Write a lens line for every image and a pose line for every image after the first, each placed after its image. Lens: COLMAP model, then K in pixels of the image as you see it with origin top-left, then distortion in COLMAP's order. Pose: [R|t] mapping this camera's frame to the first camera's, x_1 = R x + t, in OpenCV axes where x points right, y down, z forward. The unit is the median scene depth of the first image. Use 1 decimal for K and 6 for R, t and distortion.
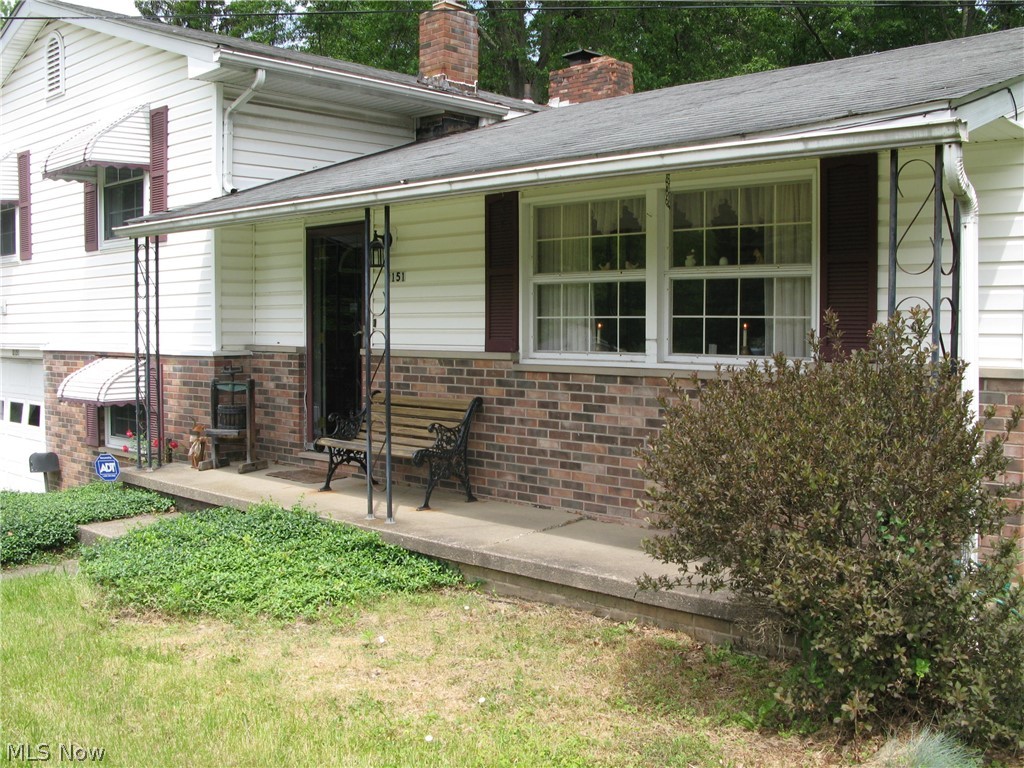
lens RADIAL K [[1052.4, 0, 512.0], [0, 1052.4, 384.0], [0, 0, 1]] dist [-0.186325, 0.302753]
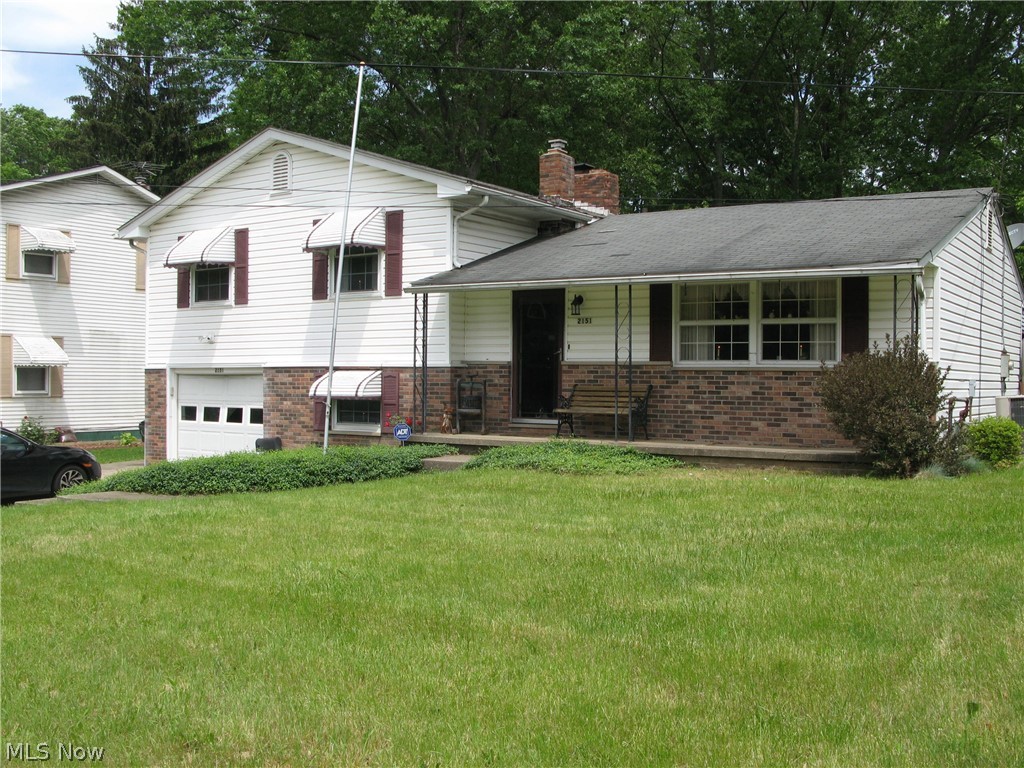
lens RADIAL K [[1052.4, 0, 512.0], [0, 1052.4, 384.0], [0, 0, 1]] dist [-0.186325, 0.302753]
pose [[0.985183, 0.007456, 0.171345, -0.604677], [0.001048, 0.998774, -0.049484, 0.105065], [-0.171504, 0.048930, 0.983968, -0.822440]]
